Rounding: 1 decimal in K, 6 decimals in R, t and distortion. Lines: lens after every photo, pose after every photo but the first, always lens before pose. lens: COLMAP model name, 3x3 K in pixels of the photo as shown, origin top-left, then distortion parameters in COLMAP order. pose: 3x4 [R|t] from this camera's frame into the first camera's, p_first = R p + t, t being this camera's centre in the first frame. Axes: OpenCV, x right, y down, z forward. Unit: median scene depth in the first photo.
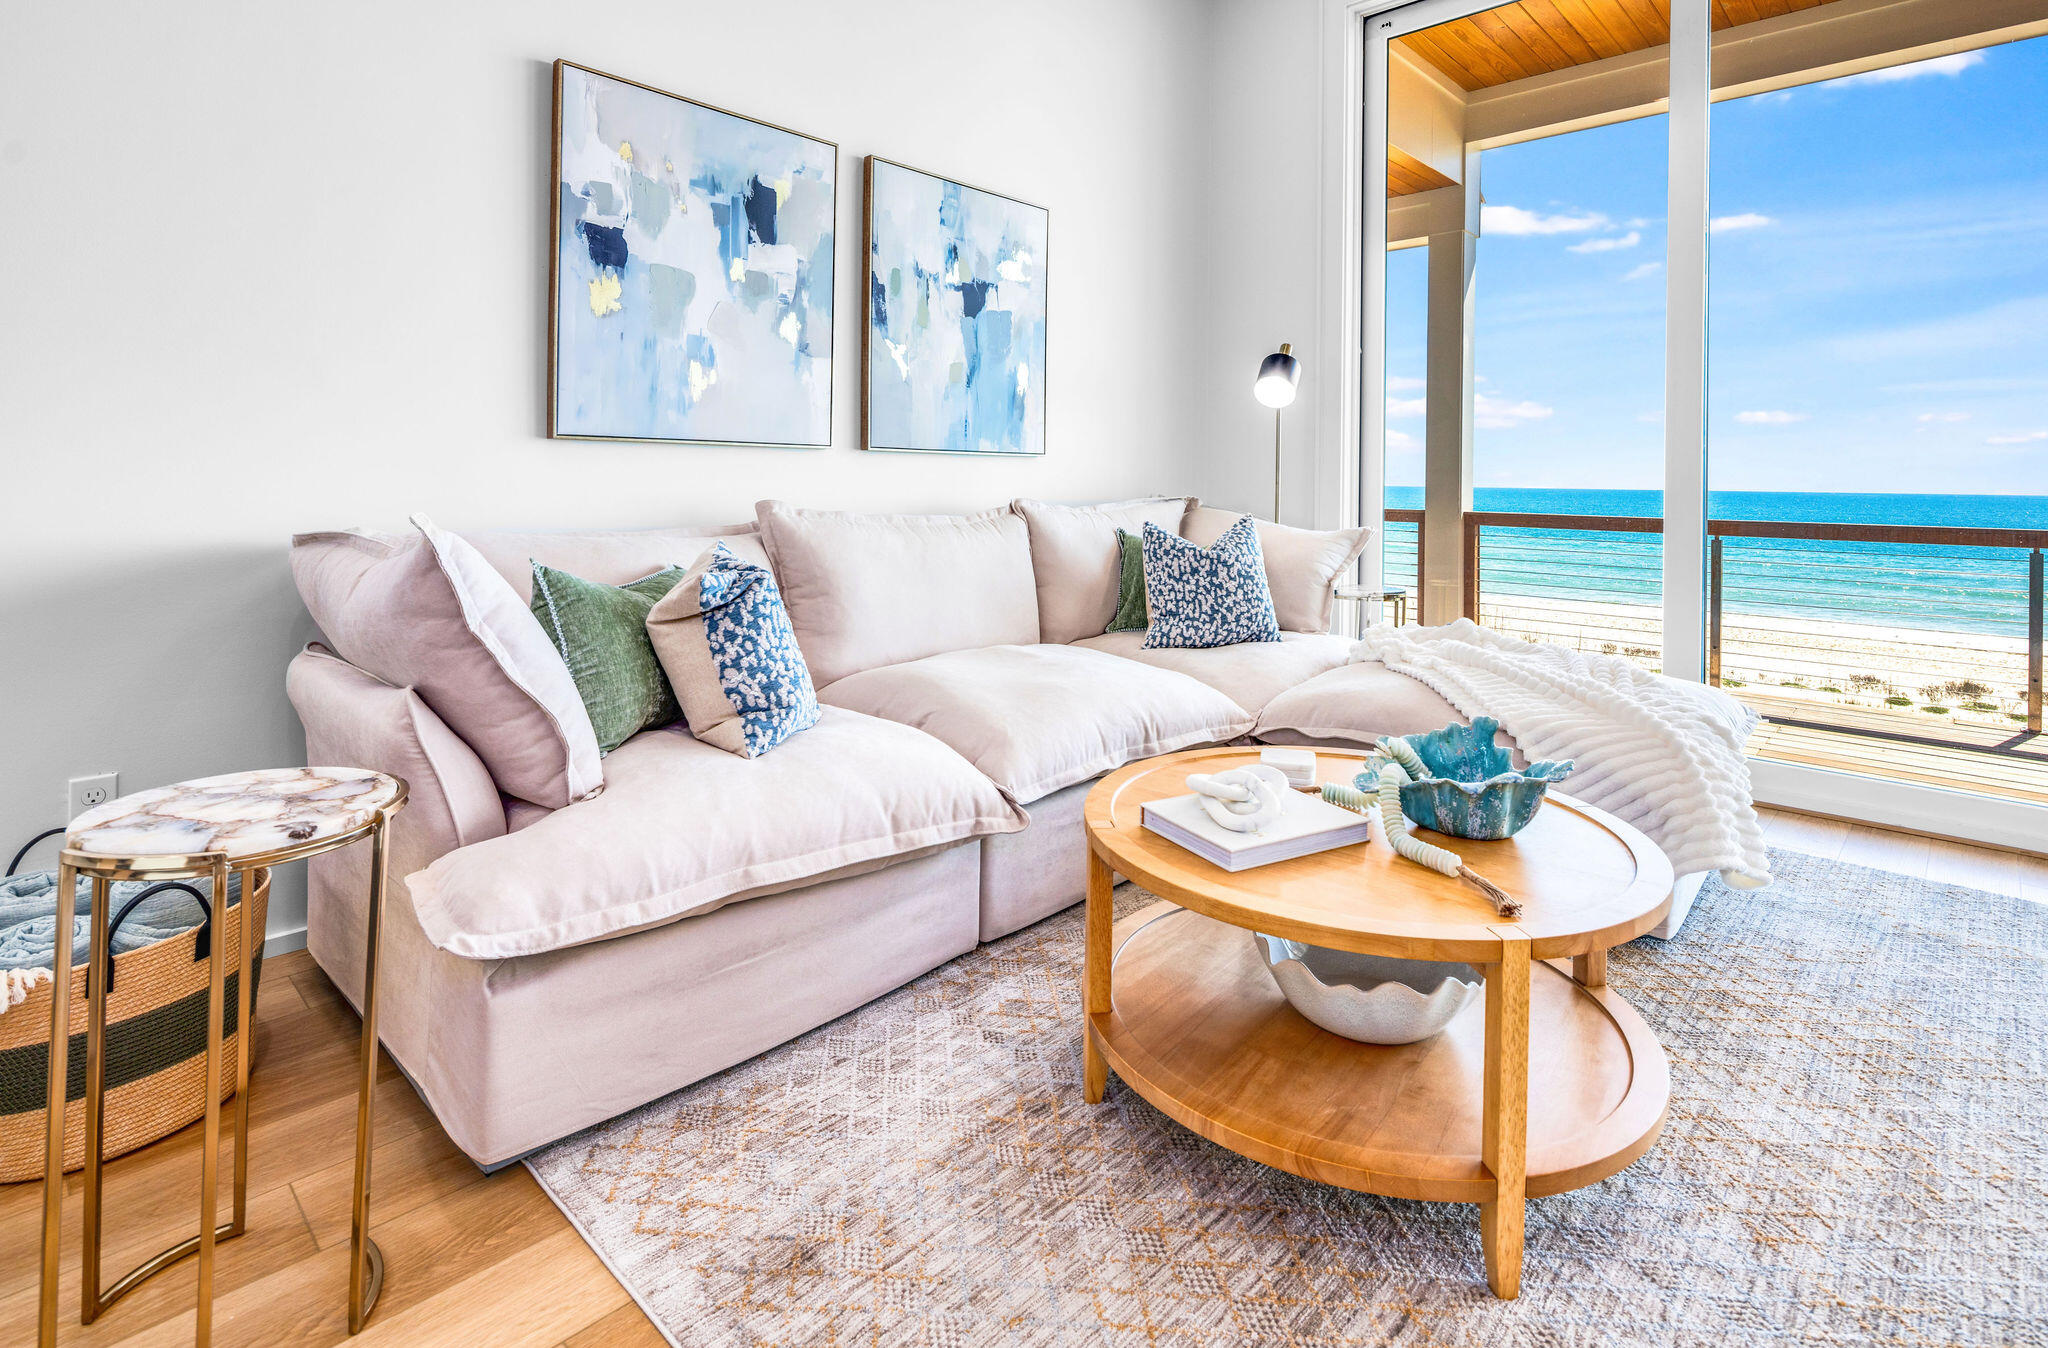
lens RADIAL K [[1016.6, 0, 1046.1], [0, 1016.6, 478.8], [0, 0, 1]] dist [0.002887, -0.006667]
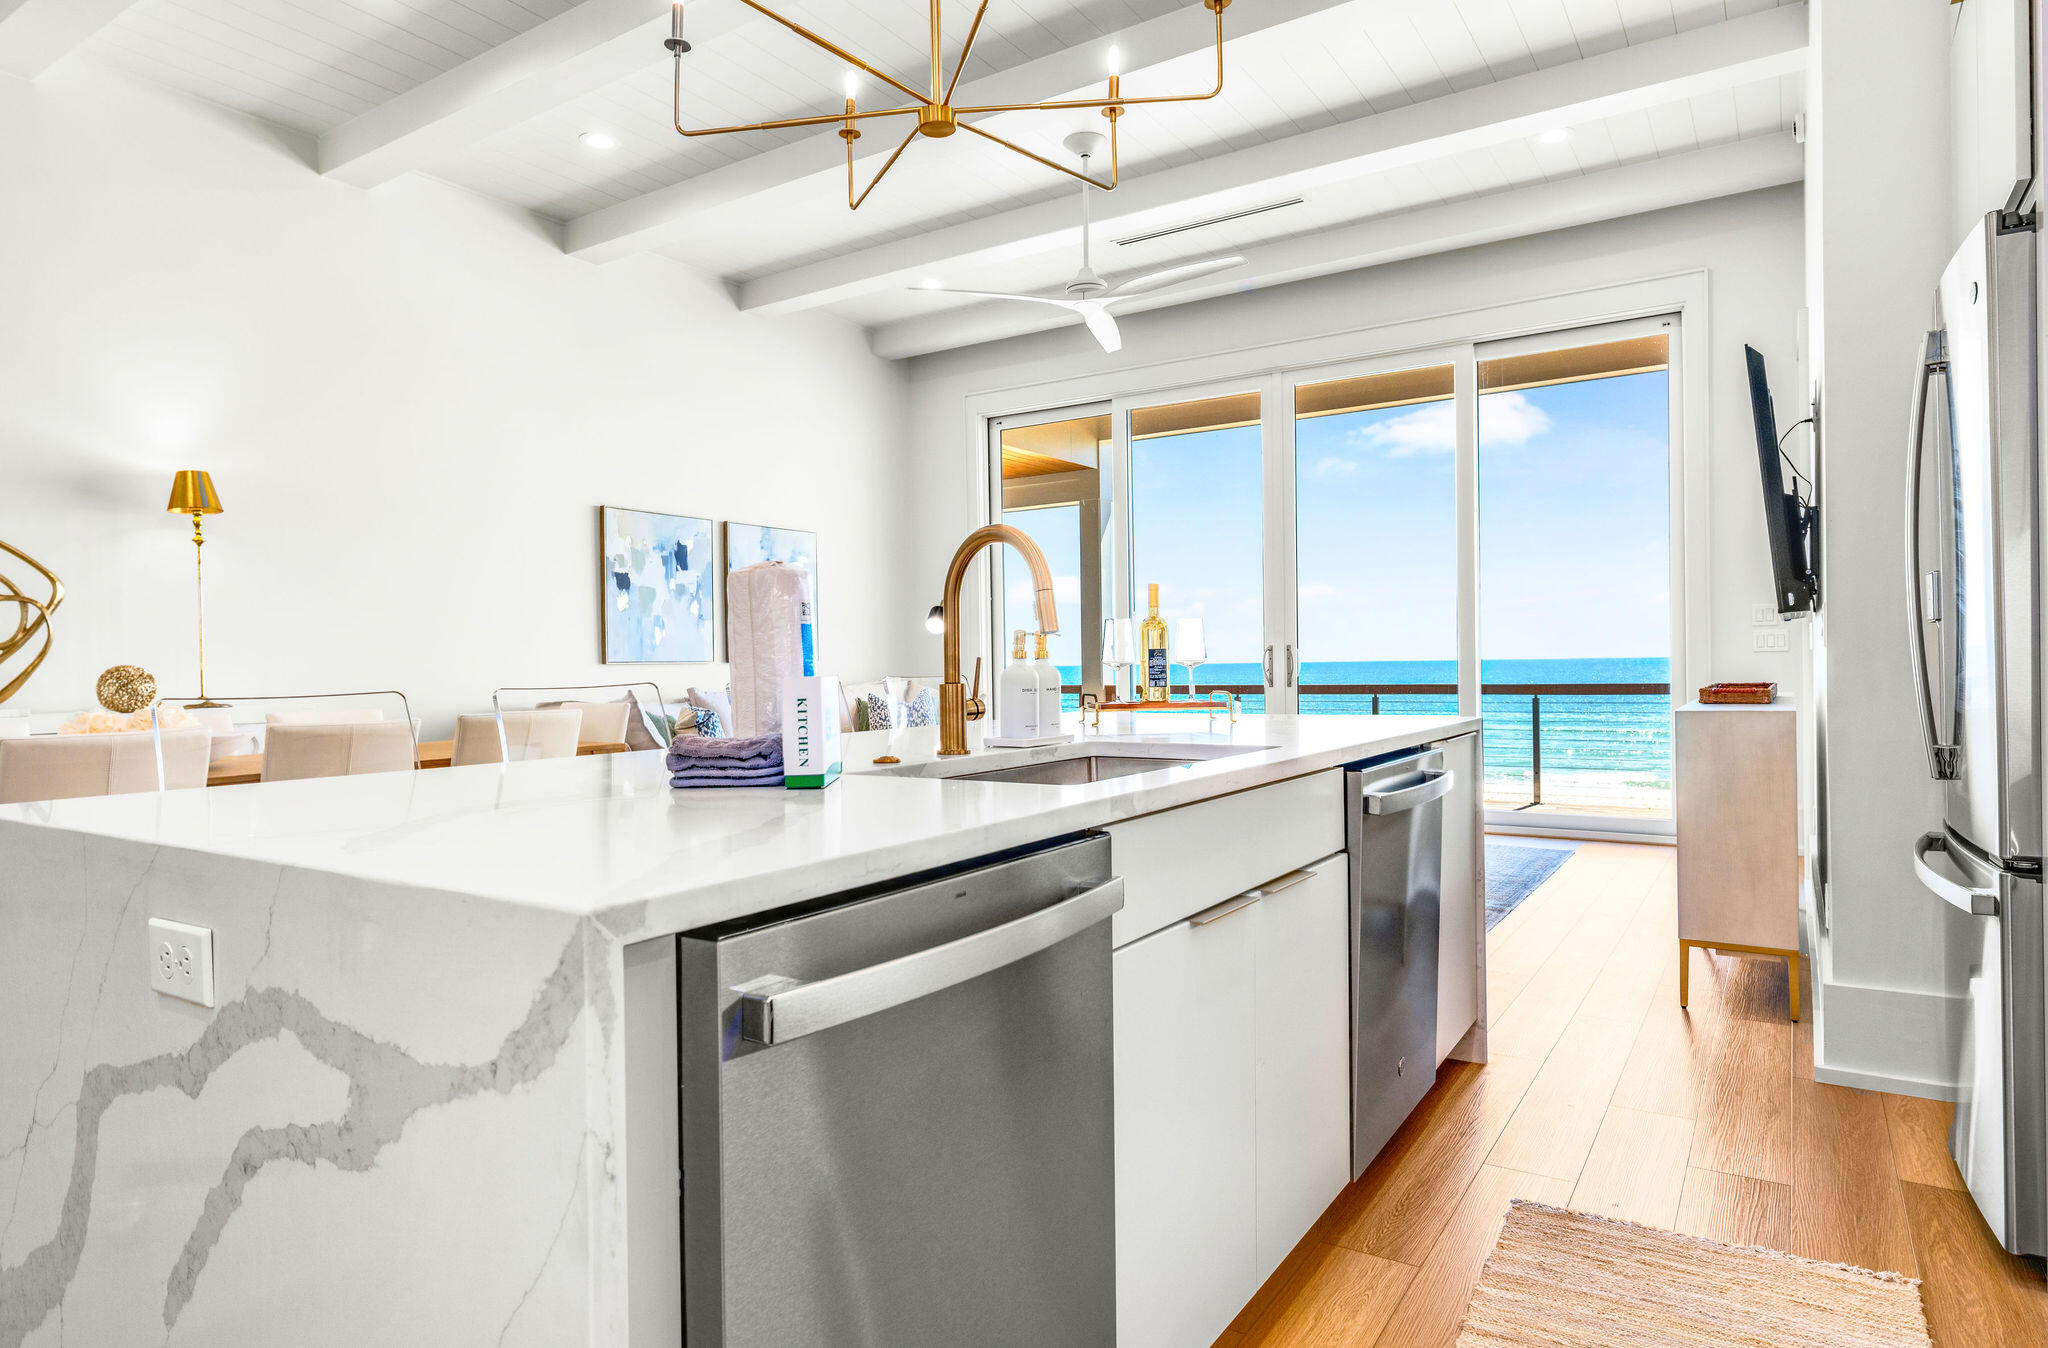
lens RADIAL K [[1171.8, 0, 1038.9], [0, 1171.8, 671.9], [0, 0, 1]] dist [0.000989, -0.000180]
pose [[0.984849, -0.028619, 0.171035, 0.035817], [0.027020, 0.999567, 0.011670, -0.019840], [-0.171294, -0.006872, 0.985196, -1.461173]]
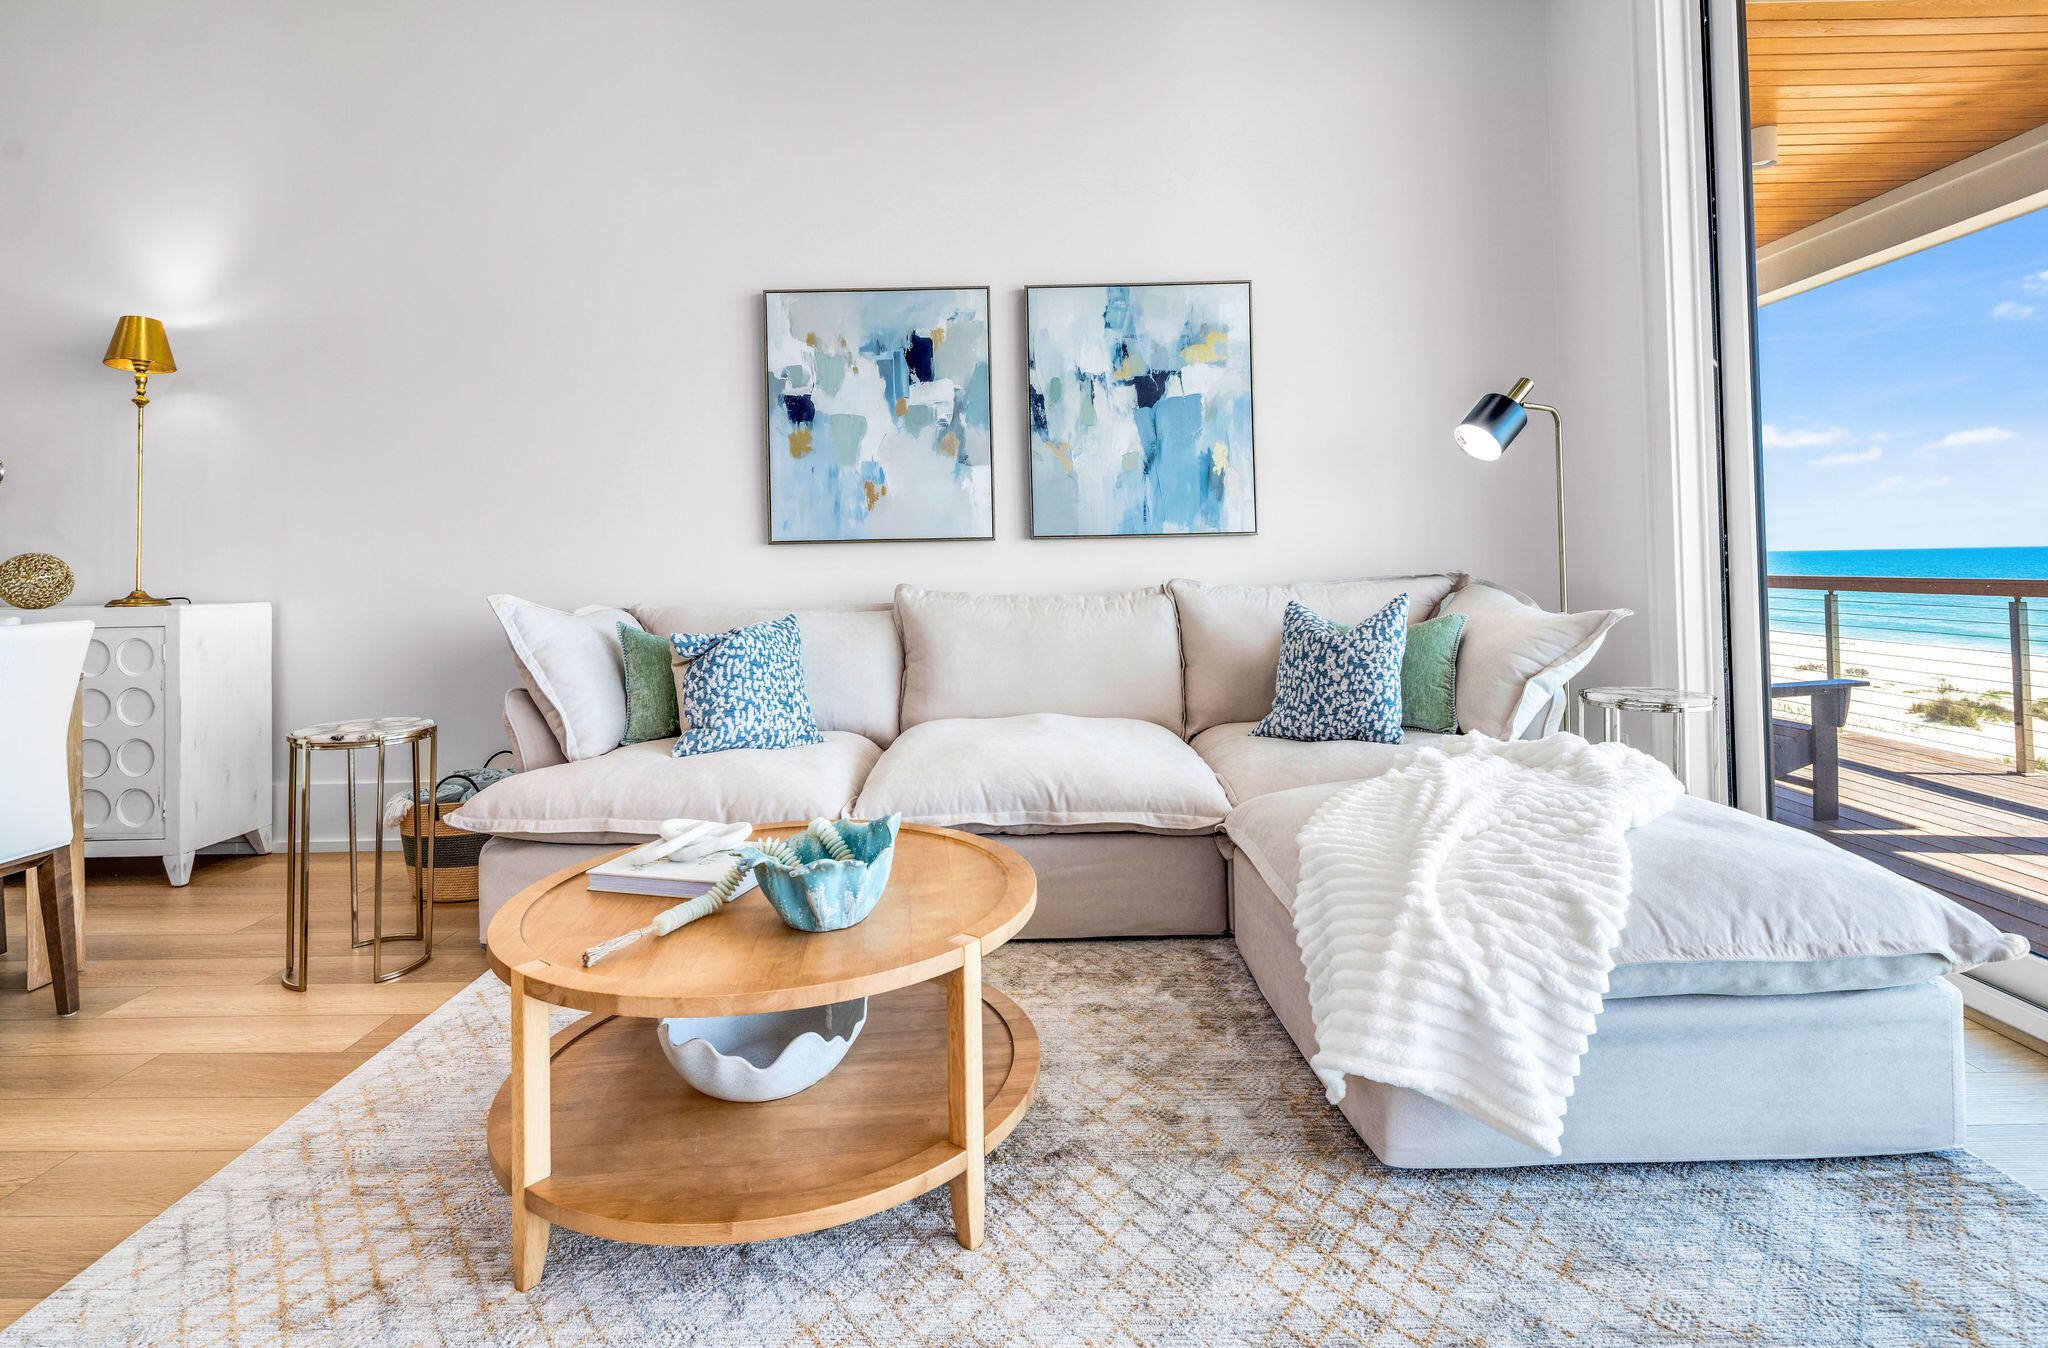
lens RADIAL K [[1016.6, 0, 1029.2], [0, 1016.6, 555.9], [0, 0, 1]] dist [0.002887, -0.006667]
pose [[0.672409, -0.031947, -0.739490, 0.674641], [0.028766, 0.999441, -0.017020, 0.010346], [0.739620, -0.009828, 0.672952, 0.215972]]
